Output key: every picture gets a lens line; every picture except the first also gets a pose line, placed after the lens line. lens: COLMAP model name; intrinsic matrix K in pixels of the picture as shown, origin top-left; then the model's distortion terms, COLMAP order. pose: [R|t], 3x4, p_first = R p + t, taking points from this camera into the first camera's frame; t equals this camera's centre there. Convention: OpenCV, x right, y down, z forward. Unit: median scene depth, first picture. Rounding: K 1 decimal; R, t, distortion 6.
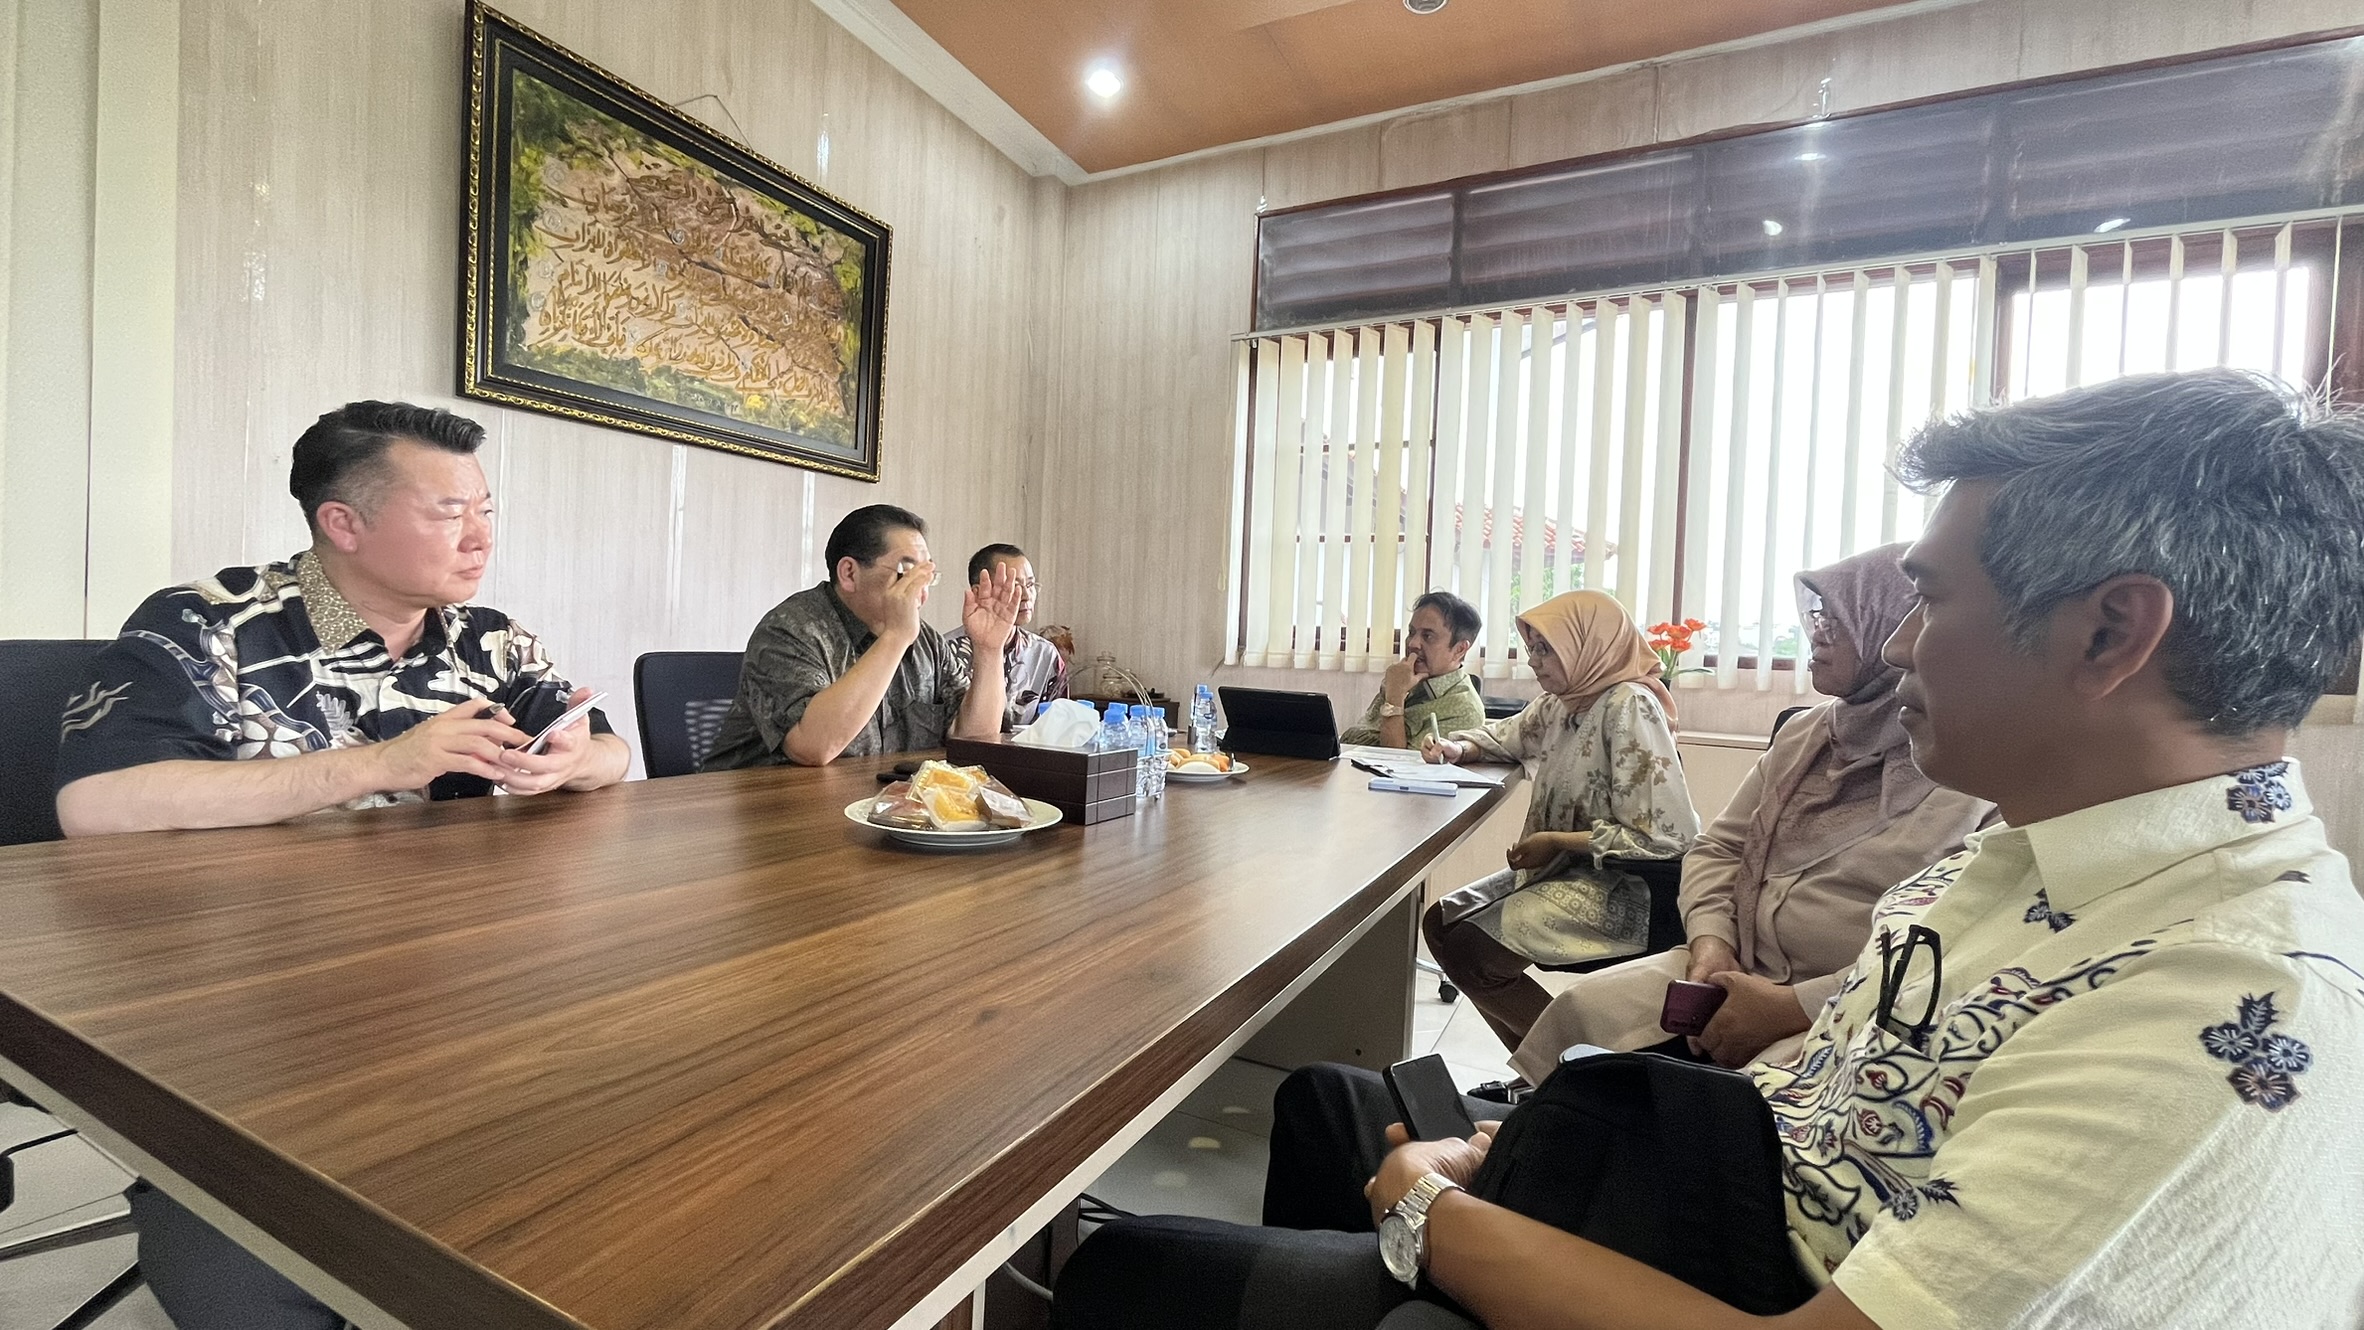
lens RADIAL K [[963.9, 0, 1180.0], [0, 963.9, 658.2], [0, 0, 1]] dist [-0.001868, -0.000159]
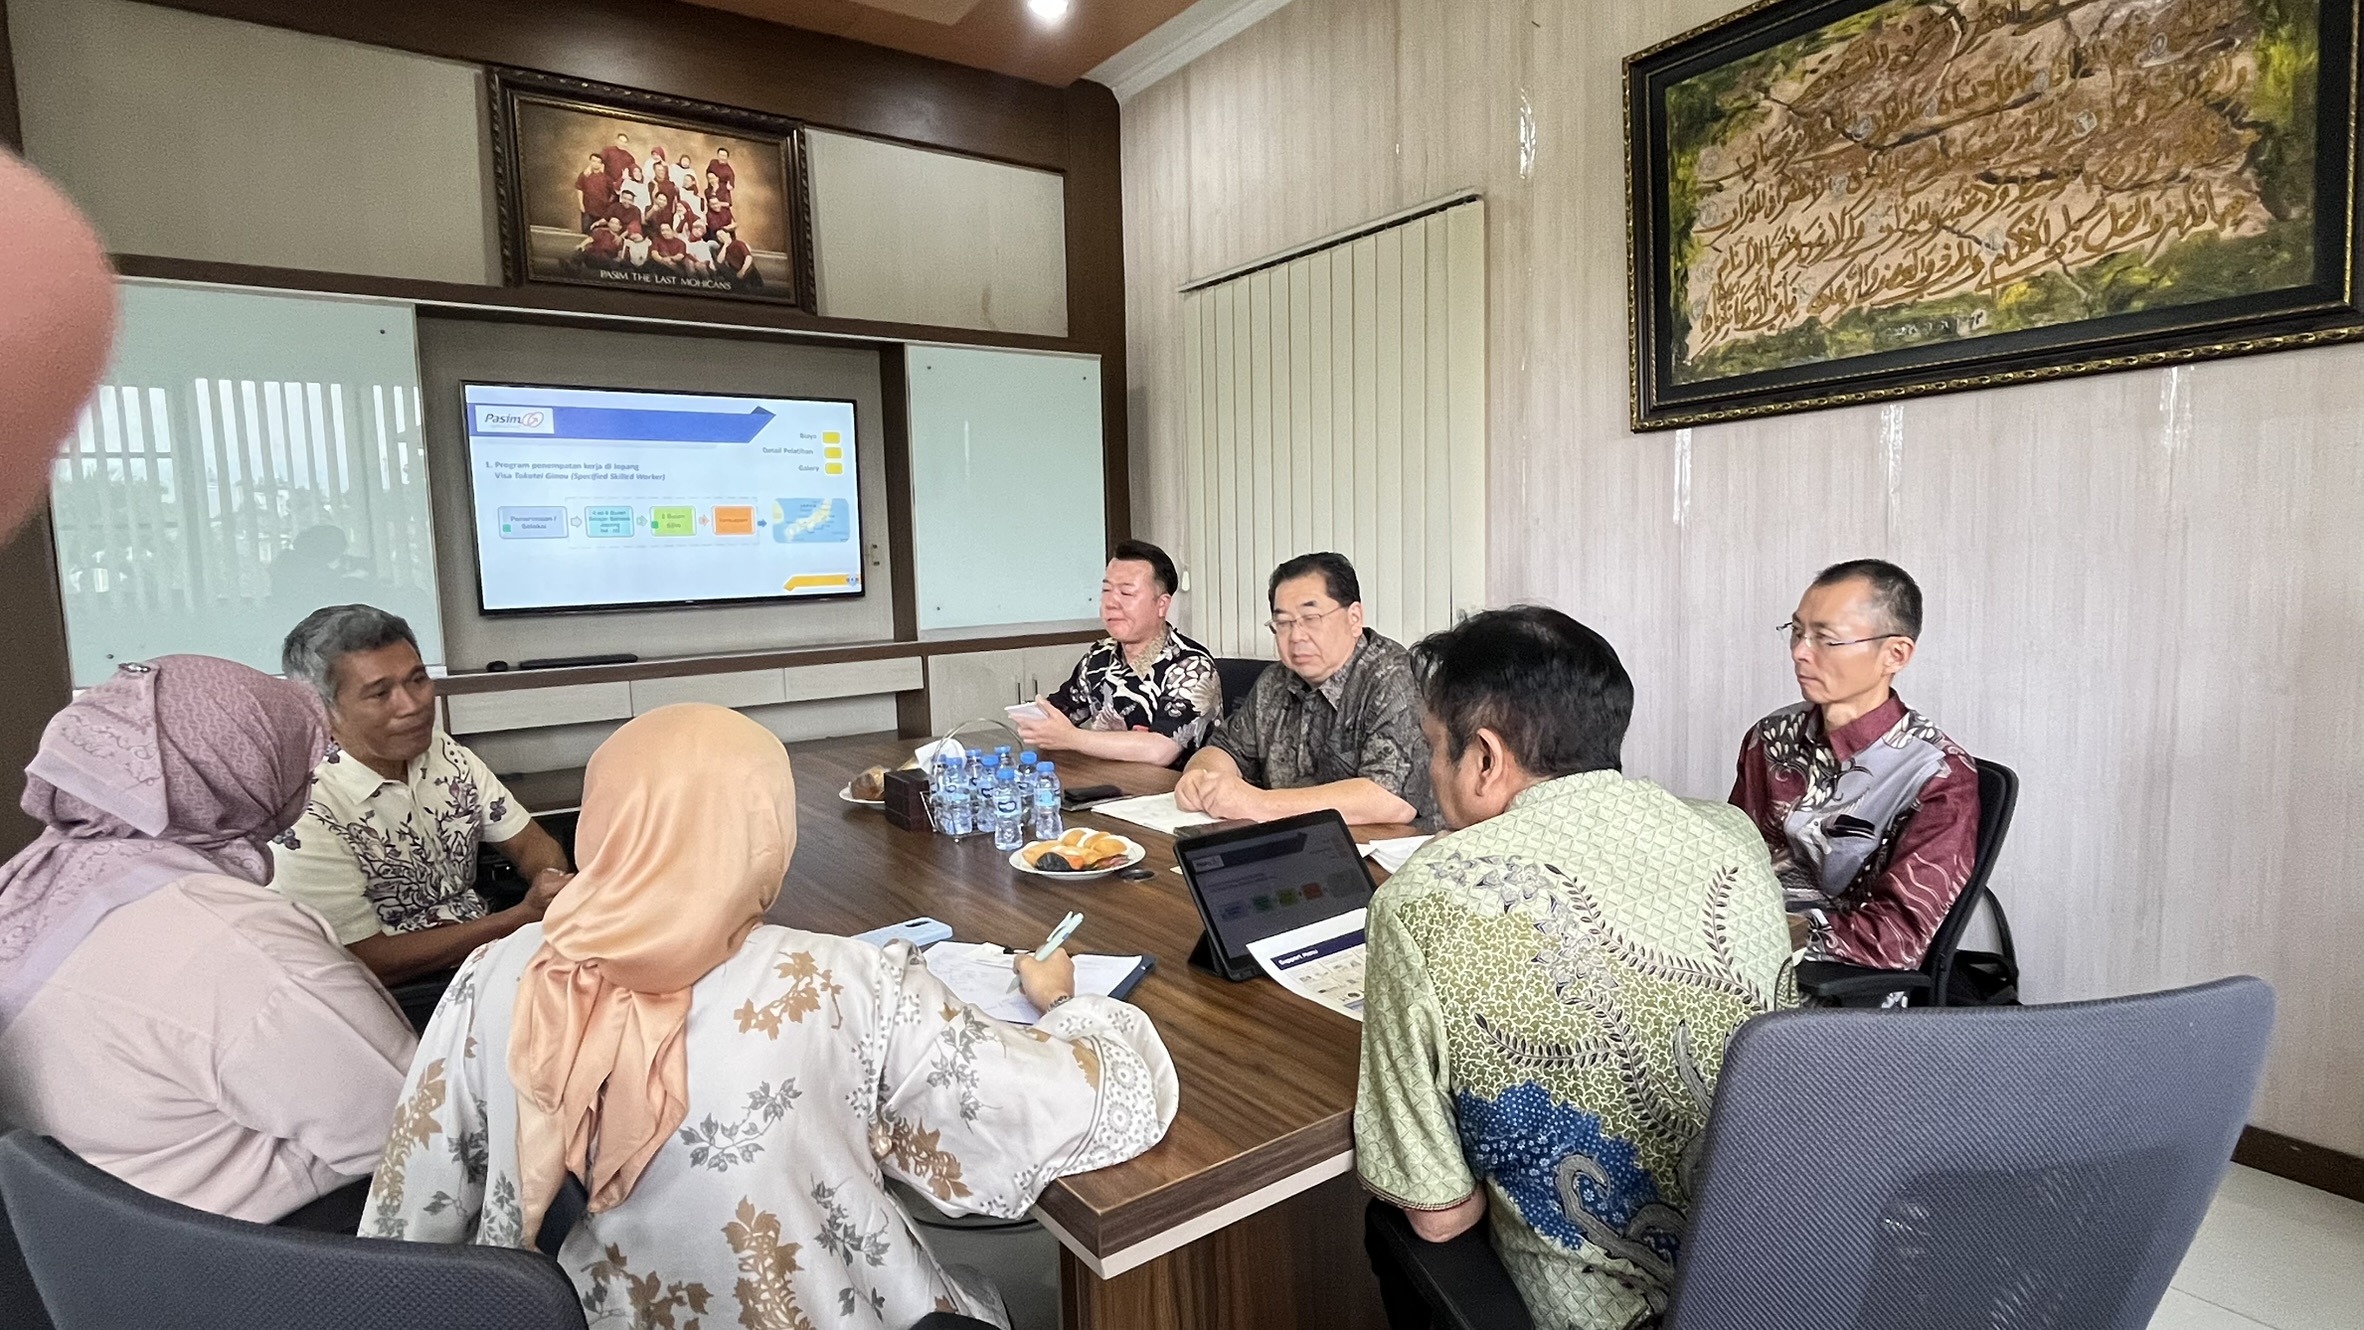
lens RADIAL K [[1159.1, 0, 1173.5], [0, 1159.1, 672.1], [0, 0, 1]] dist [-0.000748, -0.001169]
pose [[-0.468687, 0.057557, -0.881487, 0.540450], [-0.007807, 0.997566, 0.069287, -0.075371], [0.883330, 0.039356, -0.467097, 0.959503]]
